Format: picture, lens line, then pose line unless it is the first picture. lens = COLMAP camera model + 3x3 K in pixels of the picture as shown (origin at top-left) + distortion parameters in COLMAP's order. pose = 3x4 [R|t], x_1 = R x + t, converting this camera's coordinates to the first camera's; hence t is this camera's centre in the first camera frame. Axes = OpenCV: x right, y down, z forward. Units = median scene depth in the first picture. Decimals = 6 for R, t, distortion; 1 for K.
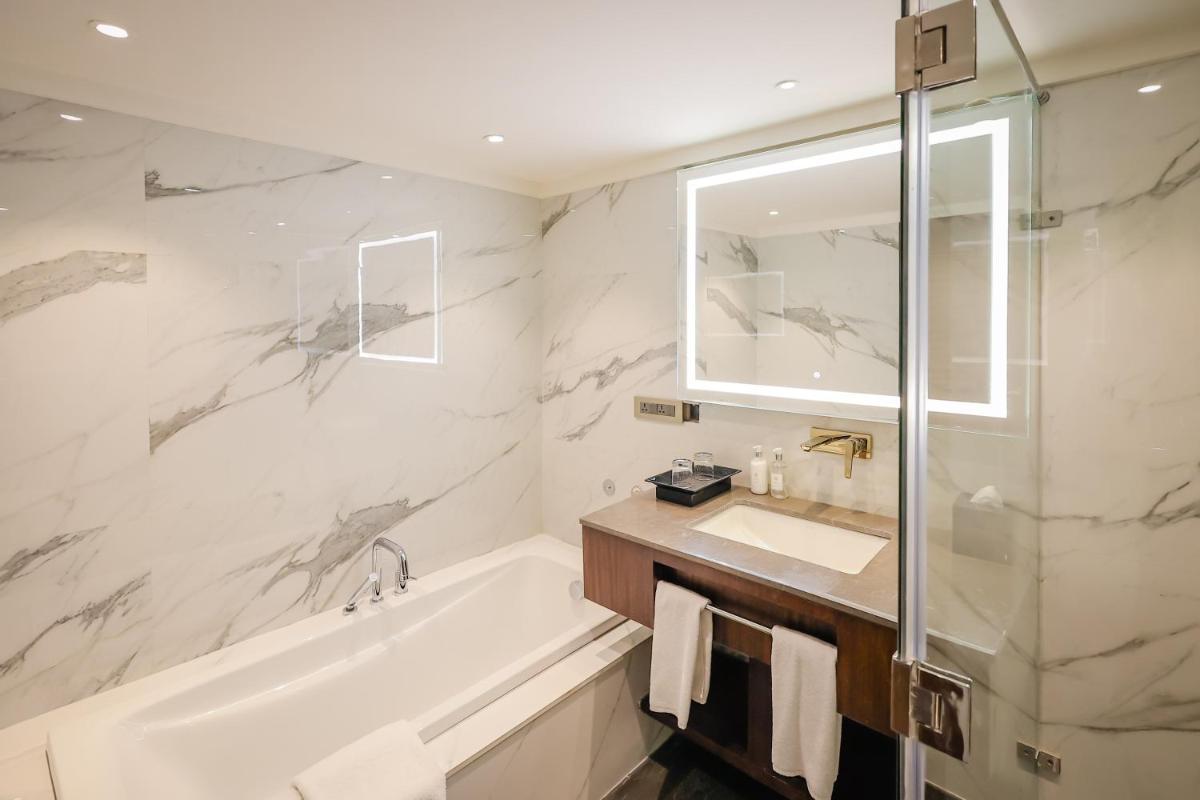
lens RADIAL K [[549.9, 0, 603.2], [0, 549.9, 397.6], [0, 0, 1]] dist [0.002302, 0.000117]
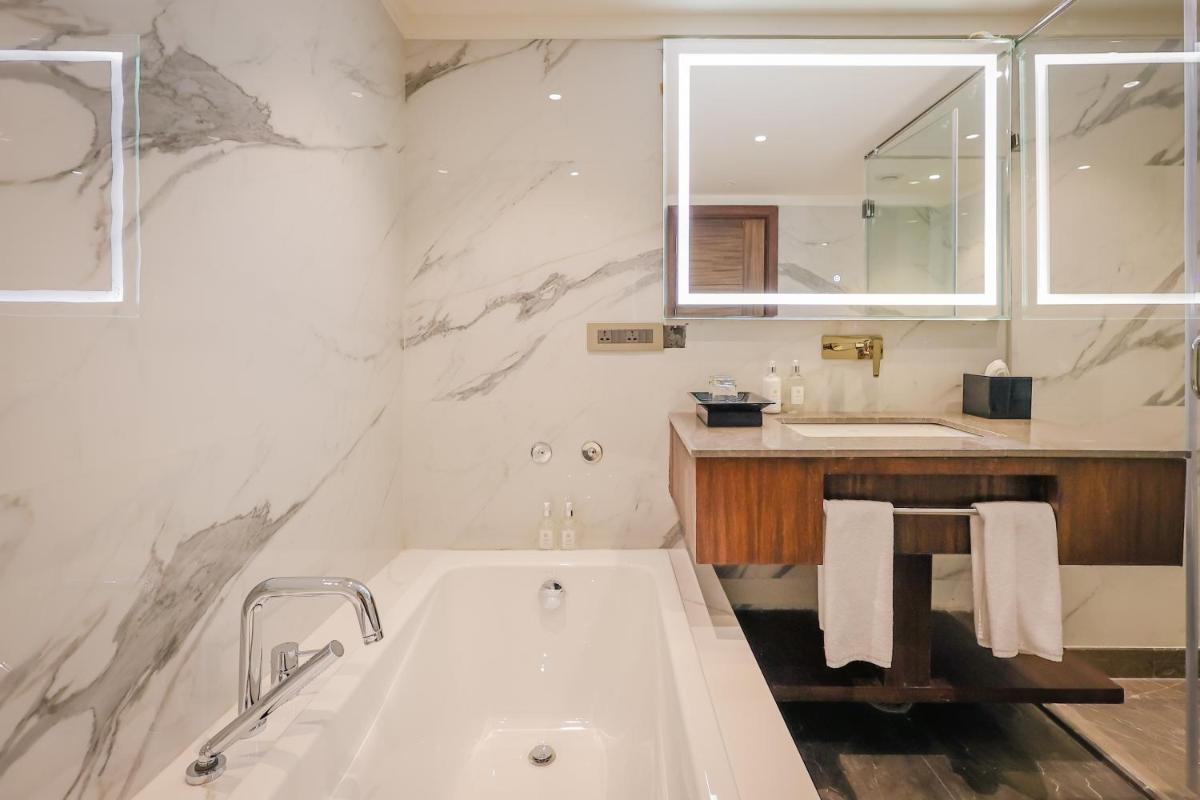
lens RADIAL K [[549.9, 0, 601.0], [0, 549.9, 401.5], [0, 0, 1]] dist [0.002302, 0.000117]
pose [[0.746146, -0.047946, 0.664054, -0.452562], [0.080269, 0.996606, -0.018235, 0.124148], [-0.660926, 0.066909, 0.747462, 0.419499]]
